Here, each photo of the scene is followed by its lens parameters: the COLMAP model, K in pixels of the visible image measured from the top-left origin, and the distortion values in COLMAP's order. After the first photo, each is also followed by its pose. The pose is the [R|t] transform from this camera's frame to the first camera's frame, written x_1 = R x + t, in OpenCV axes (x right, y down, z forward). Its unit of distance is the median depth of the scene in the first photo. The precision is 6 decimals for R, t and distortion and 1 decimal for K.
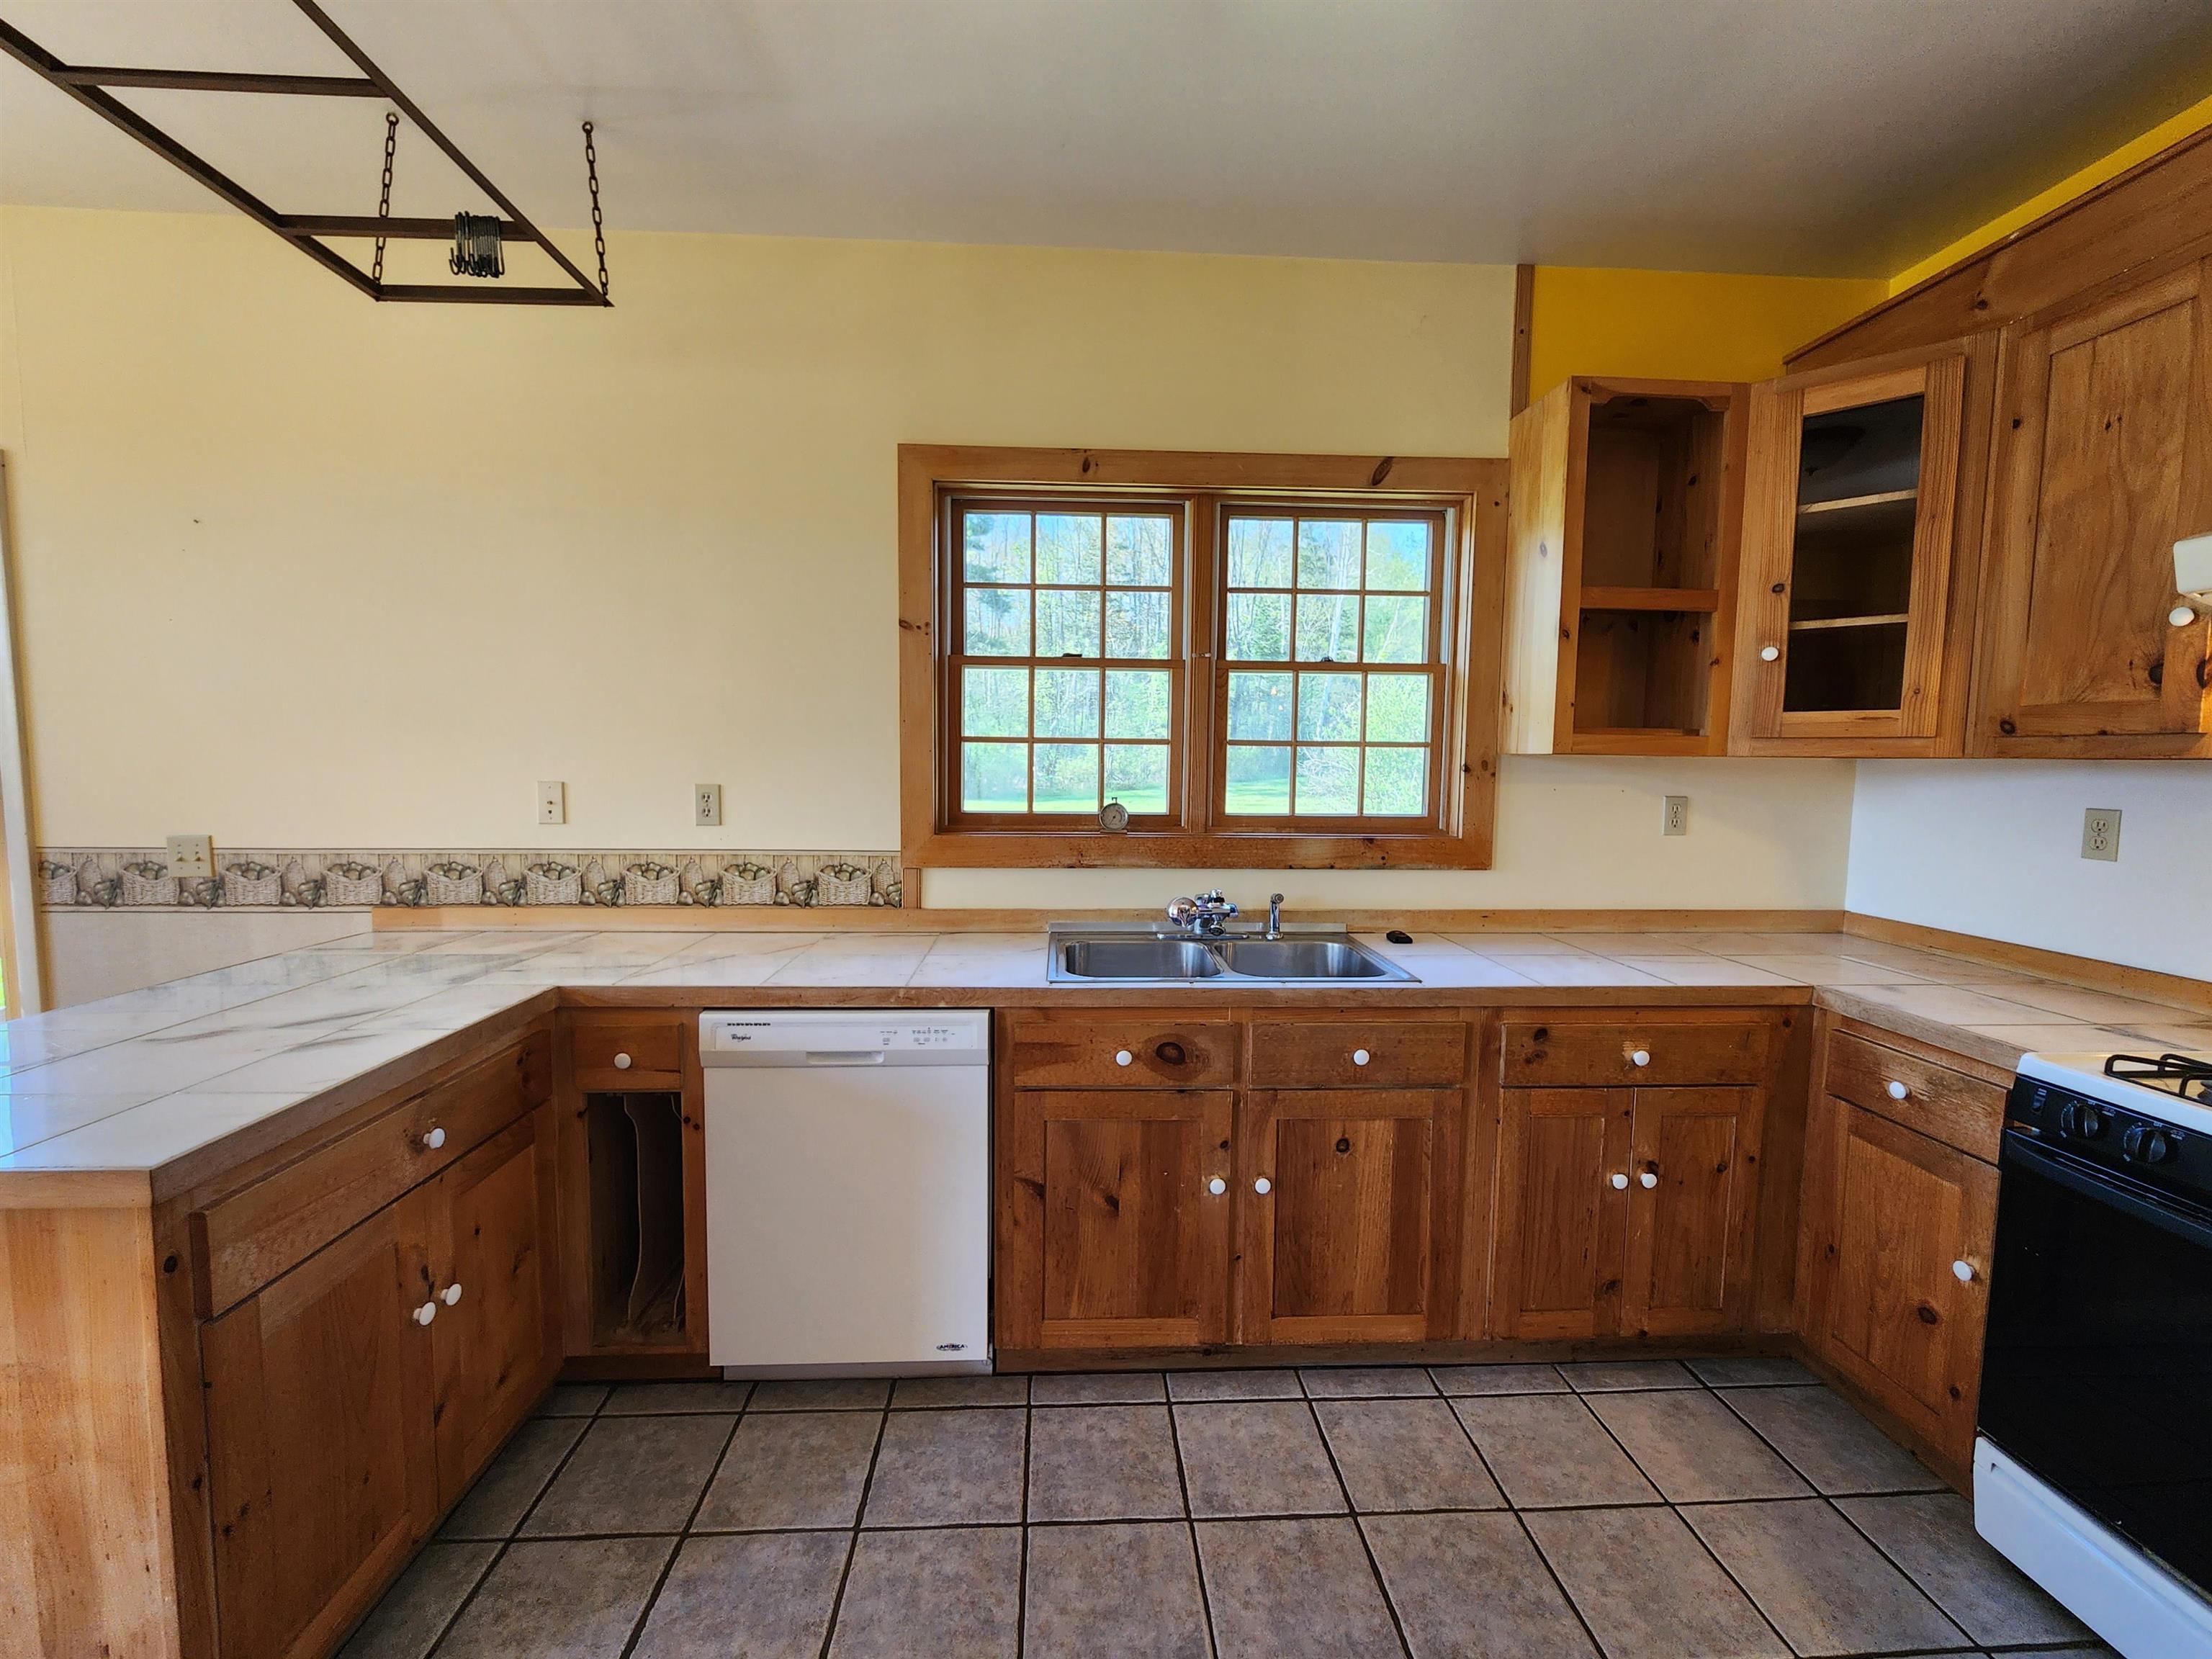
lens RADIAL K [[910.8, 0, 1102.1], [0, 910.8, 826.6], [0, 0, 1]] dist [-0.002437, -0.002592]
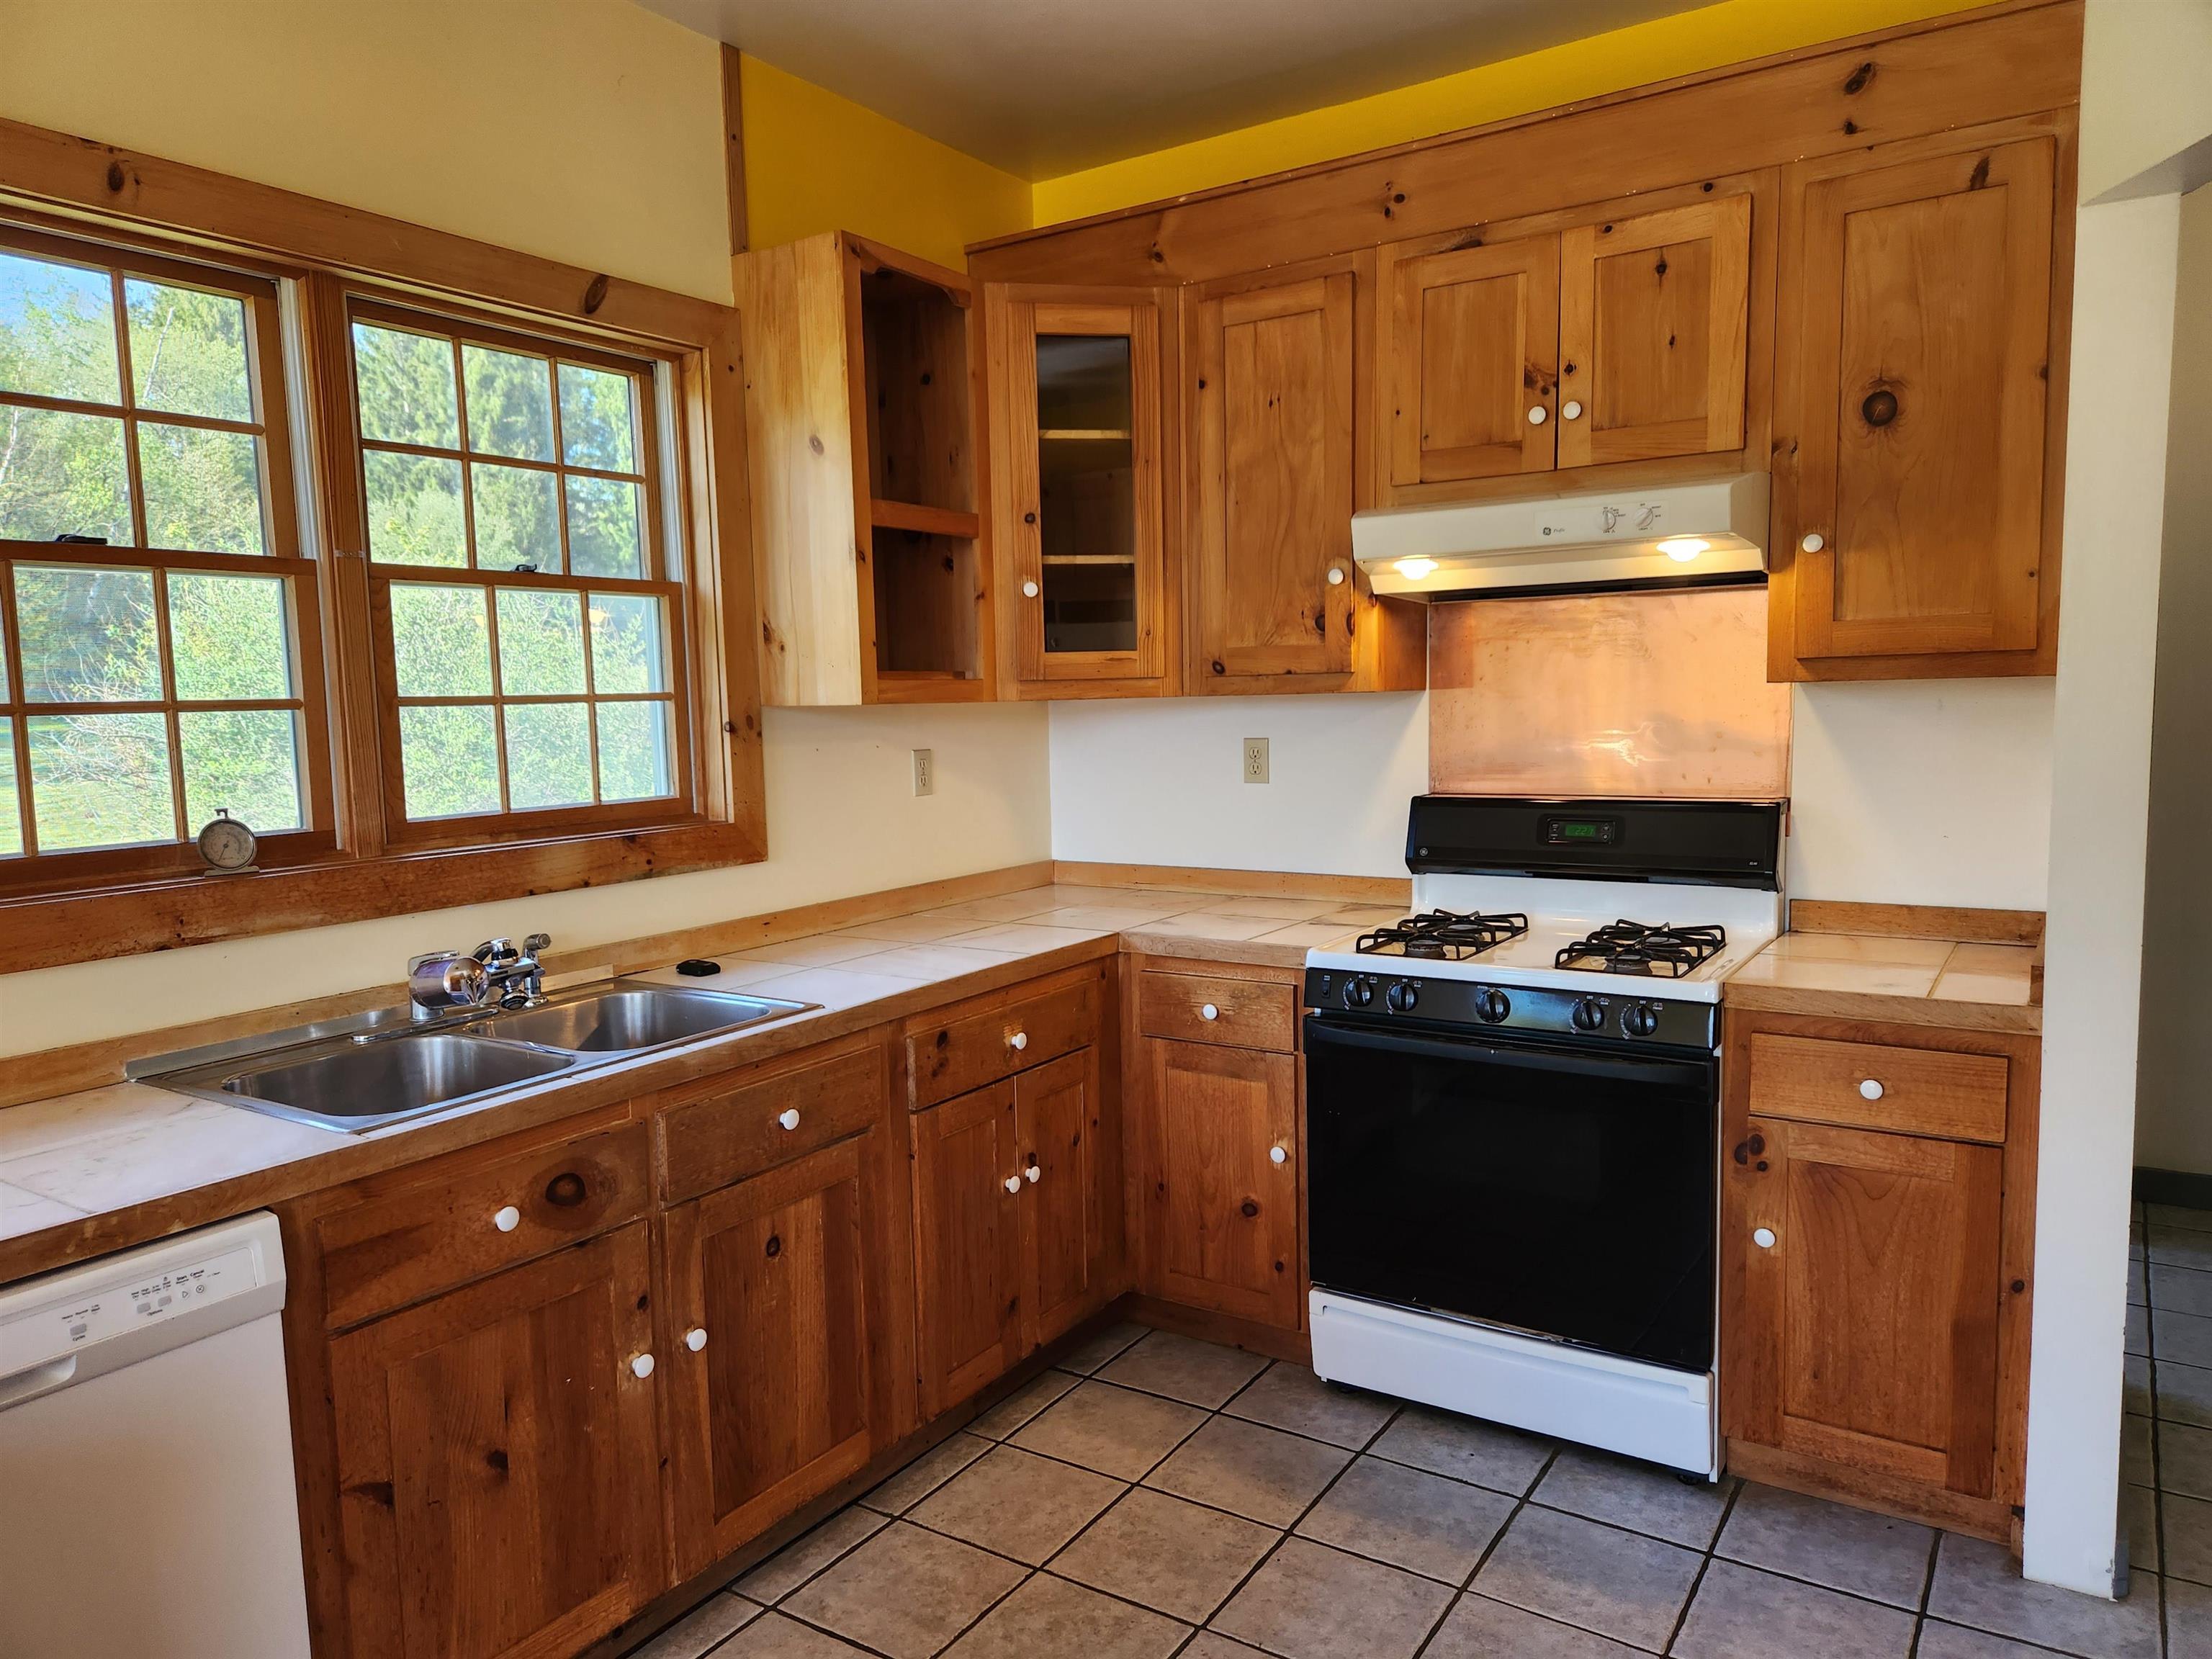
lens RADIAL K [[1489.3, 0, 1112.9], [0, 1489.3, 845.0], [0, 0, 1]] dist [0.056692, -0.038126]
pose [[0.583863, -0.109365, 0.804453, -0.507817], [0.092916, 0.993376, 0.067611, -0.028438], [-0.806518, 0.035271, 0.590157, 0.049490]]
